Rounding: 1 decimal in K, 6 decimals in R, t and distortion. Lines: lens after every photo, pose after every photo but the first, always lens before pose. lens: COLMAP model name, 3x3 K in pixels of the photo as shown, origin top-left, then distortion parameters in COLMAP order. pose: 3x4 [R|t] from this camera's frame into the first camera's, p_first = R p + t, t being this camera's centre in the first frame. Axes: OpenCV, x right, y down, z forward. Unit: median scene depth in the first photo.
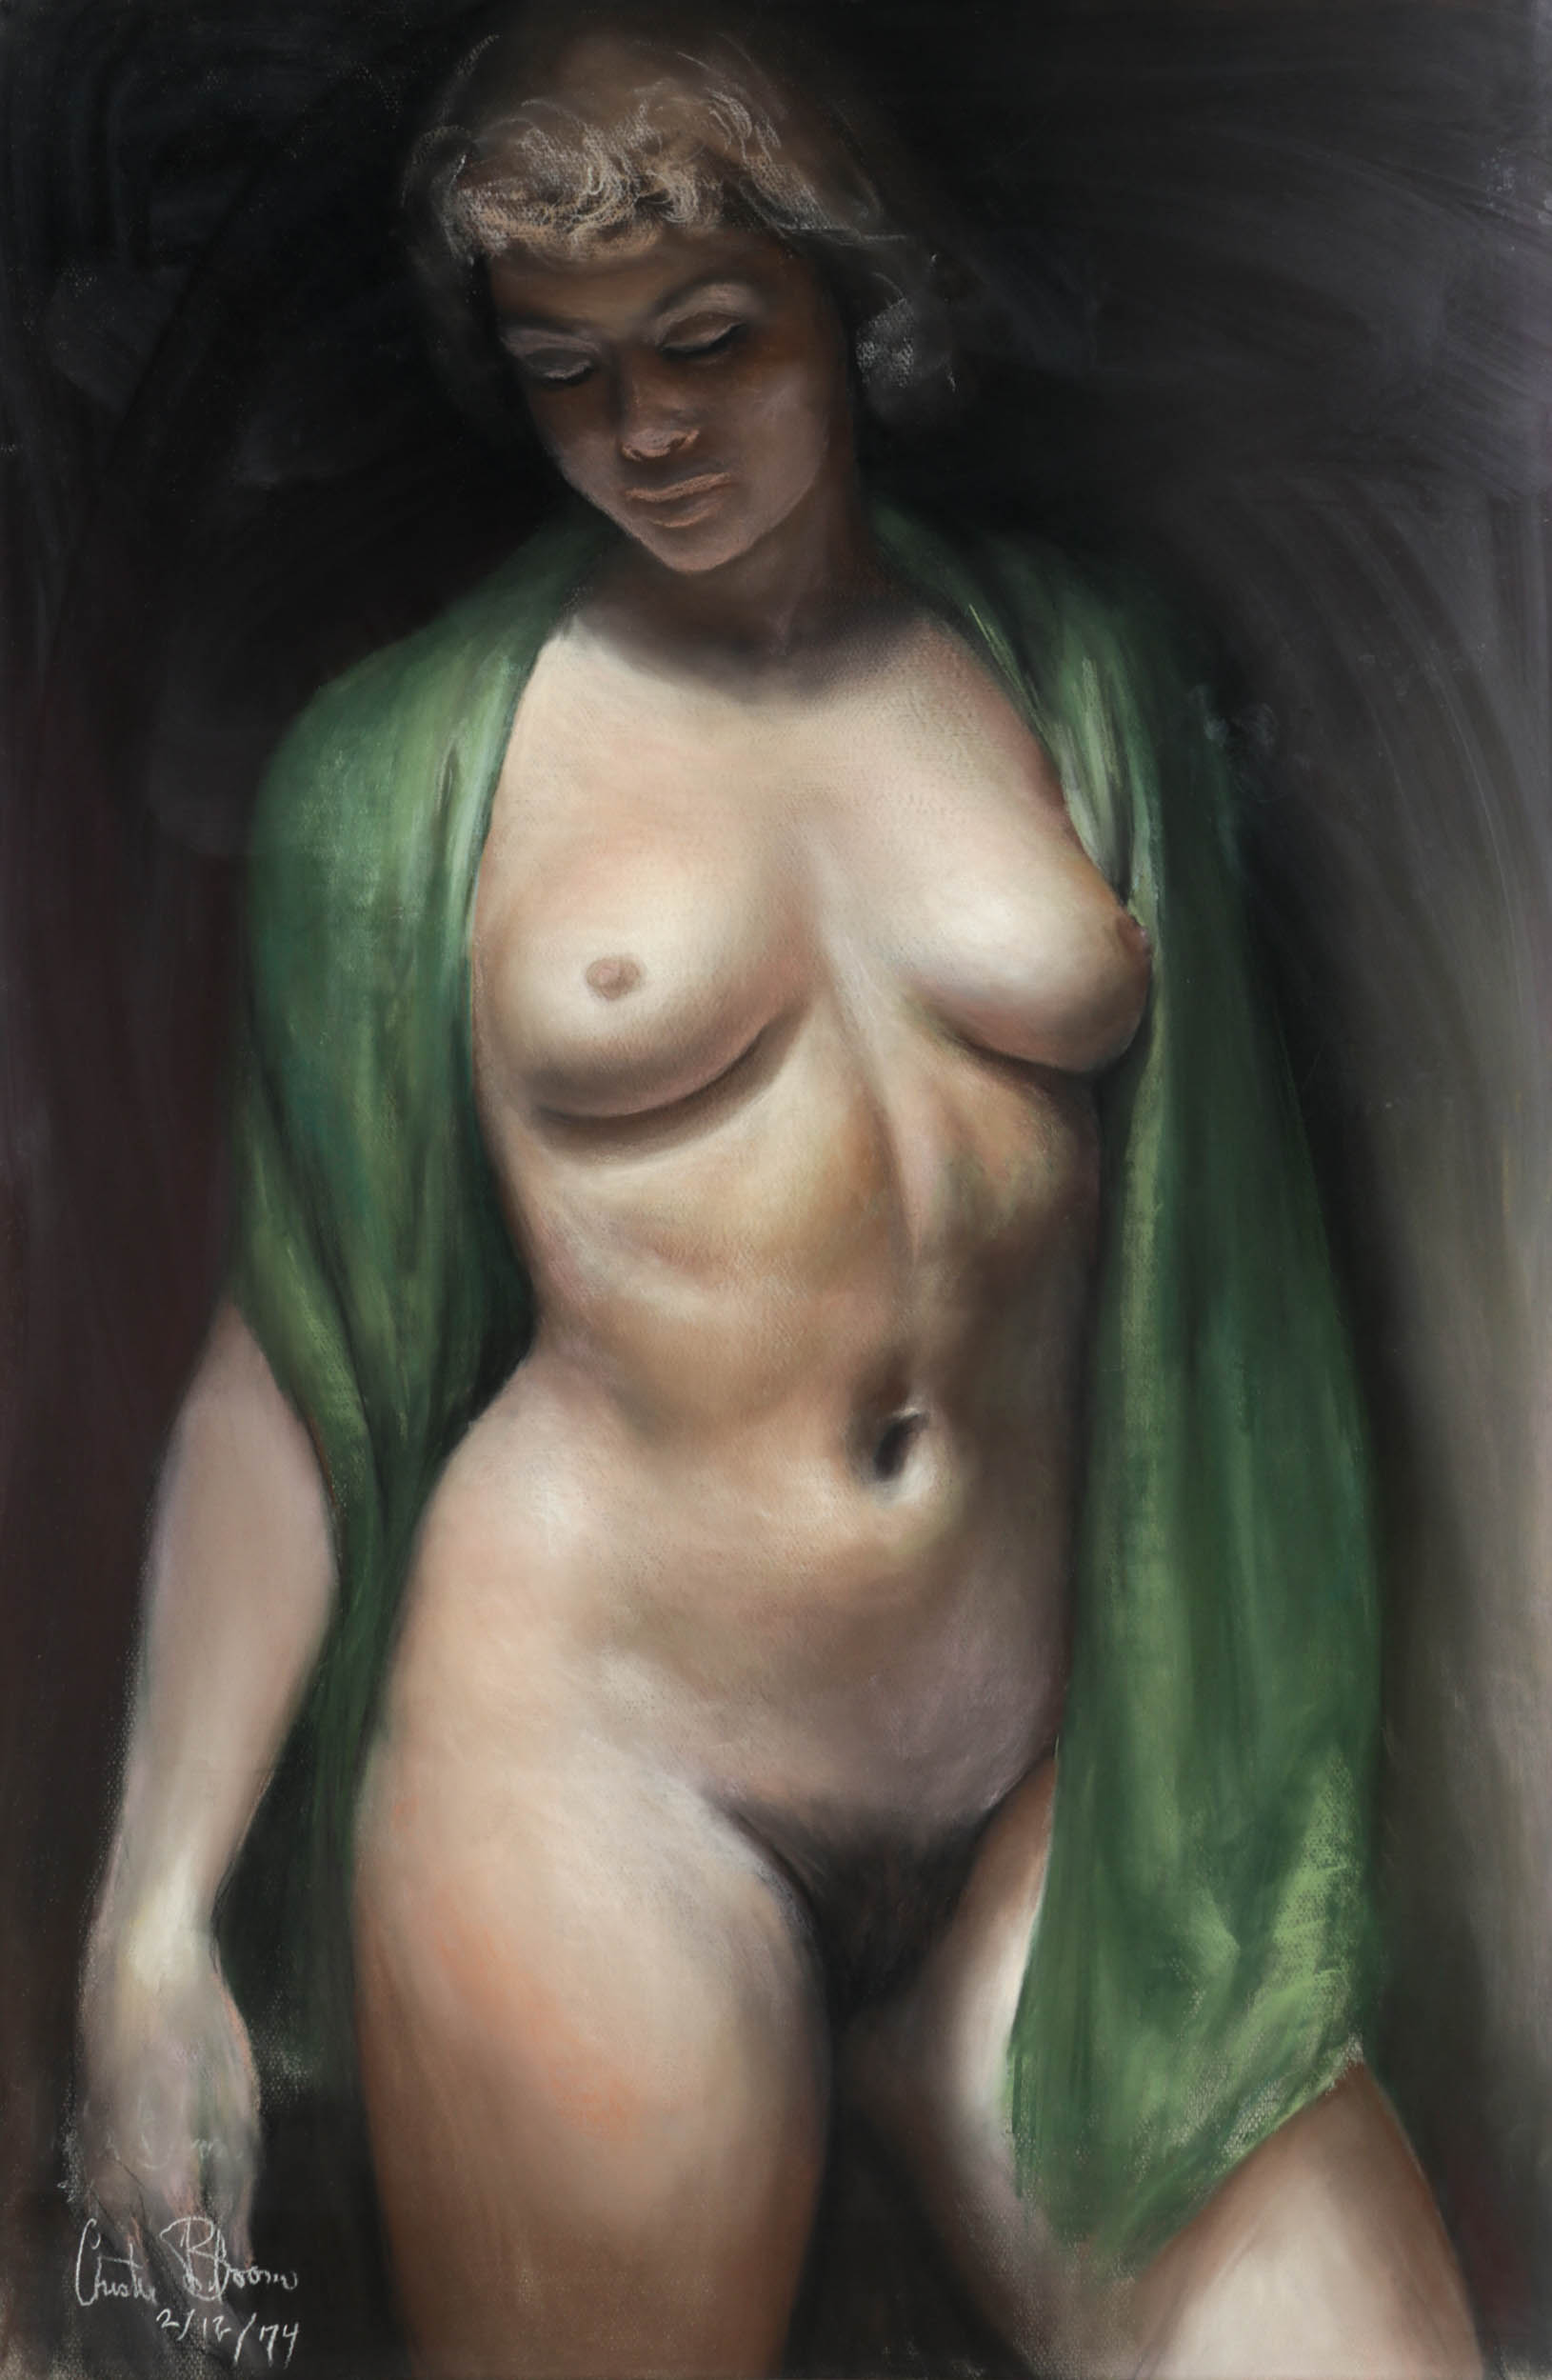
lens RADIAL K [[6461.0, 0, 777.3], [0, 6461.0, 1165.1], [0, 0, 1]] dist [0.293635, 0.000000]
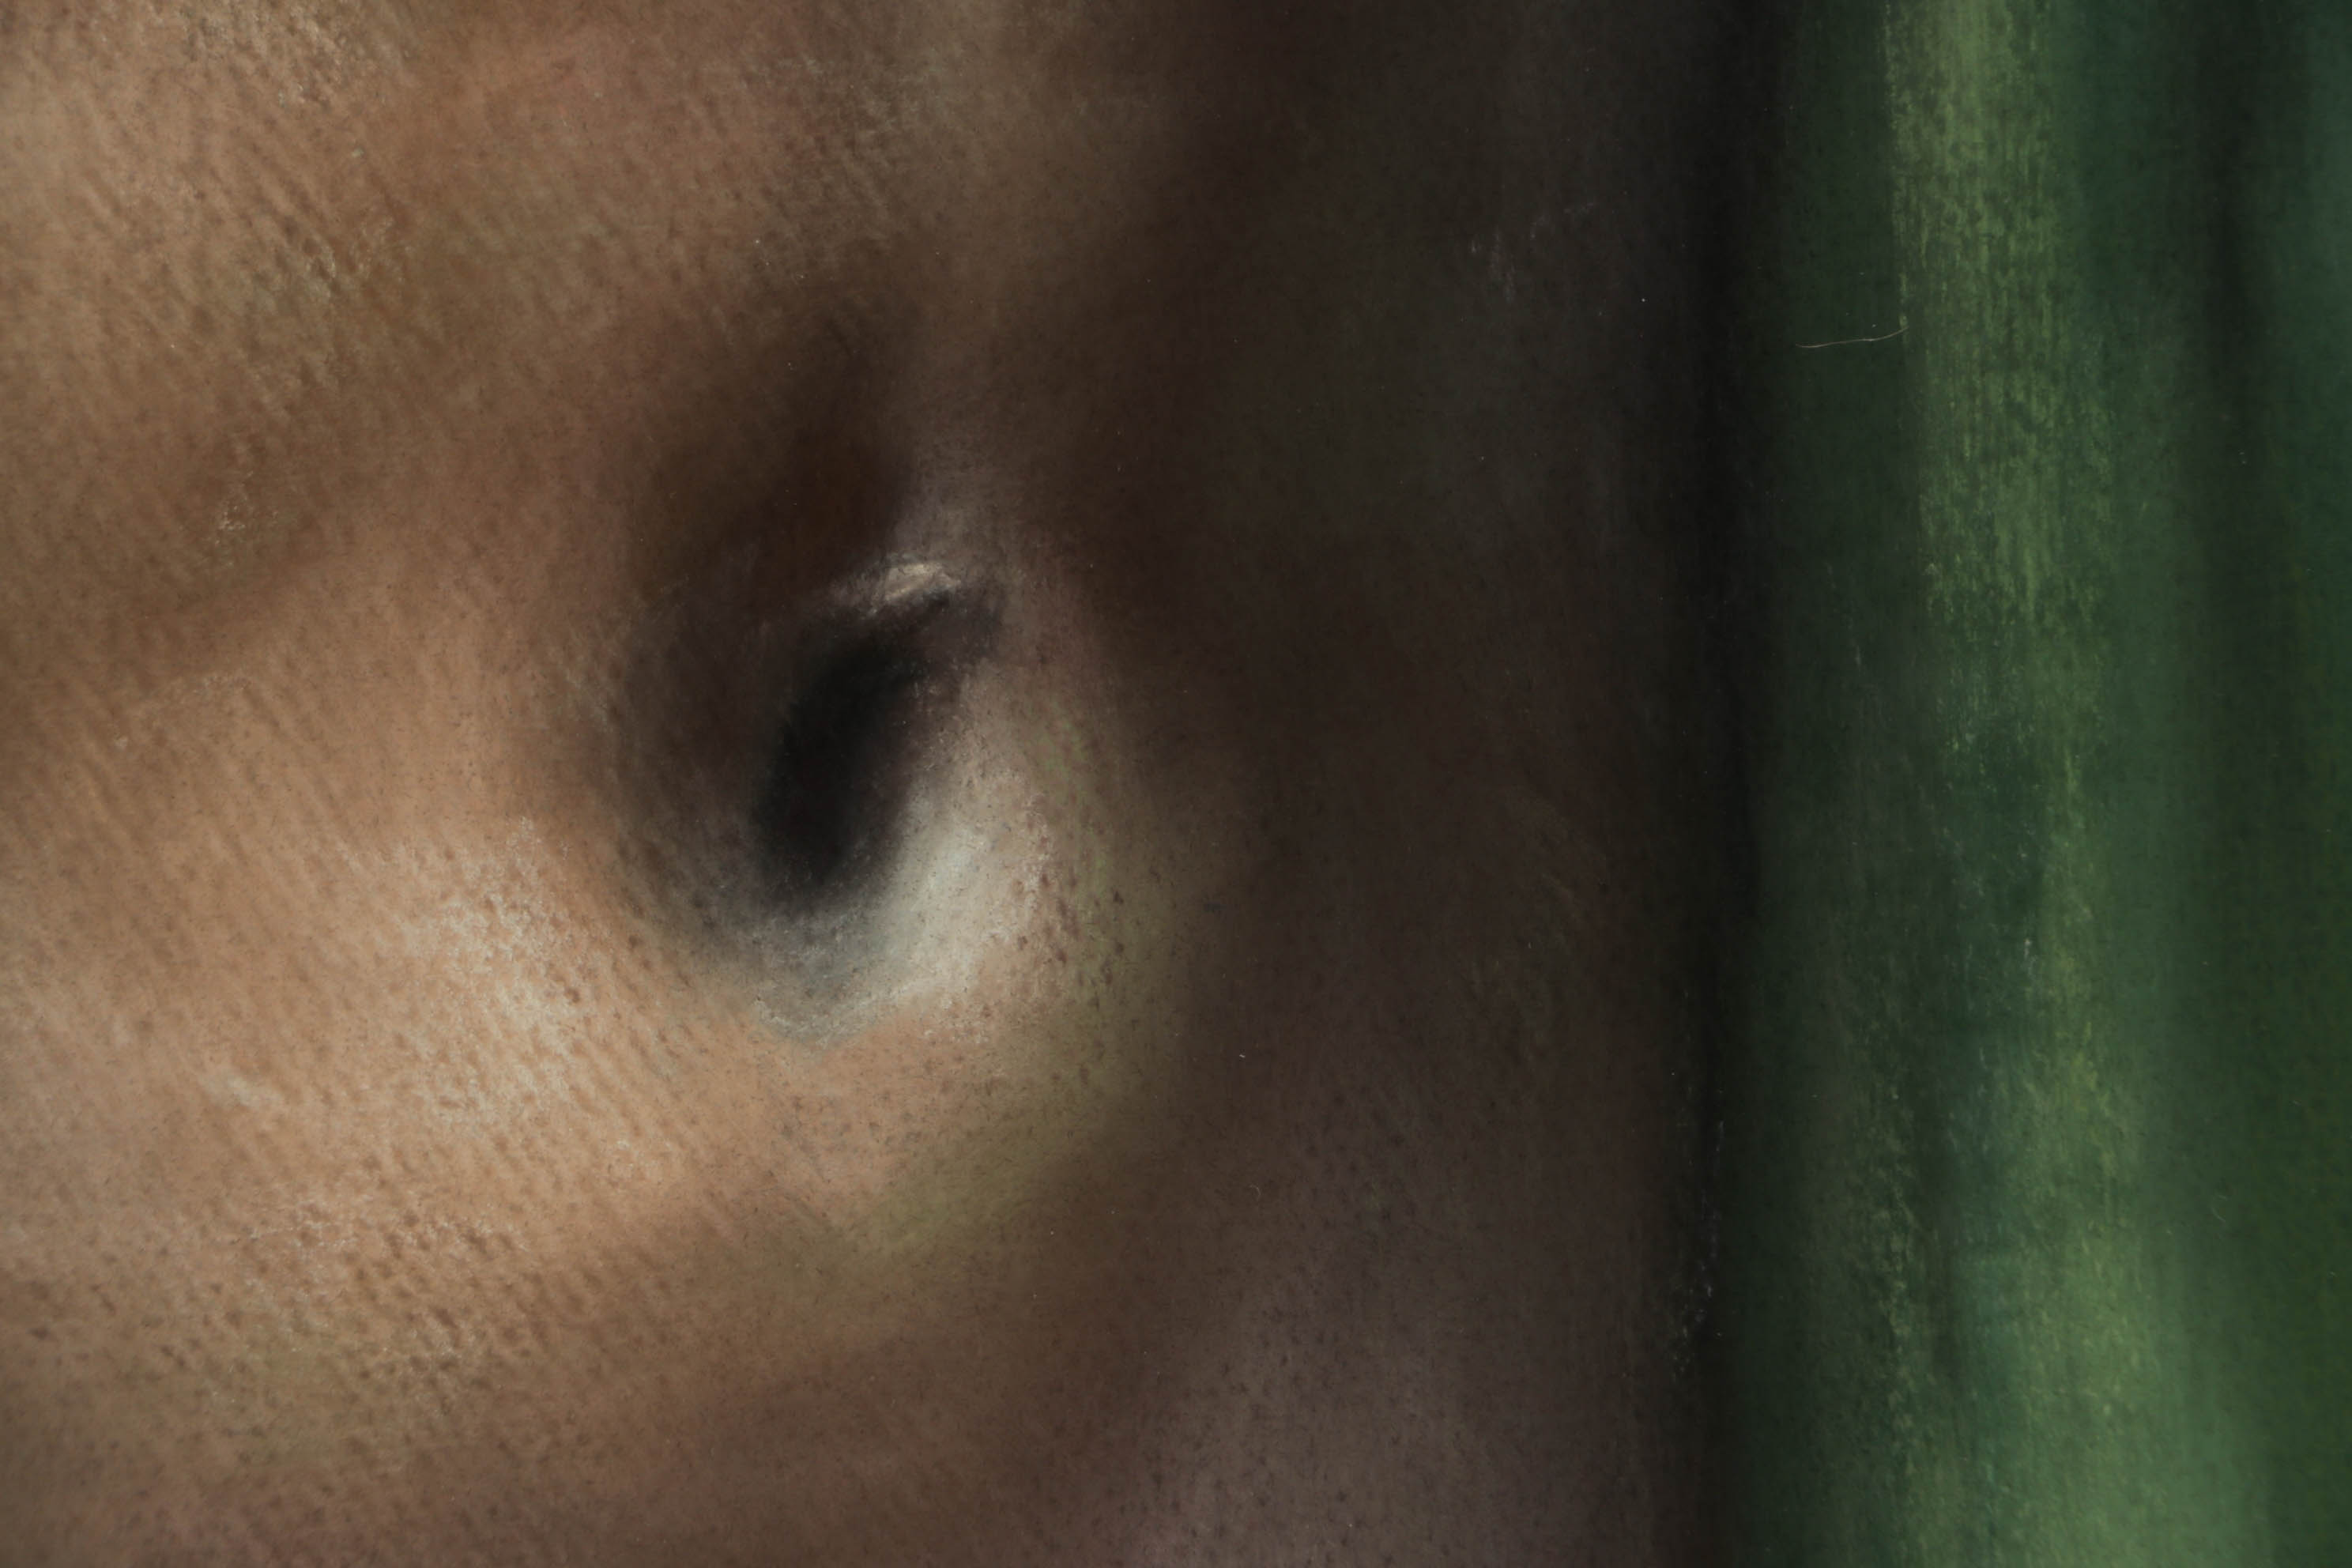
lens RADIAL K [[15364.9, 0, 1176.0], [0, 15364.9, 791.7], [0, 0, 1]] dist [1.614987, 0.000000]
pose [[0.997762, -0.044334, 0.050056, 0.003600], [0.042386, 0.998327, 0.039328, 0.025551], [-0.051716, -0.037119, 0.997972, 0.495266]]
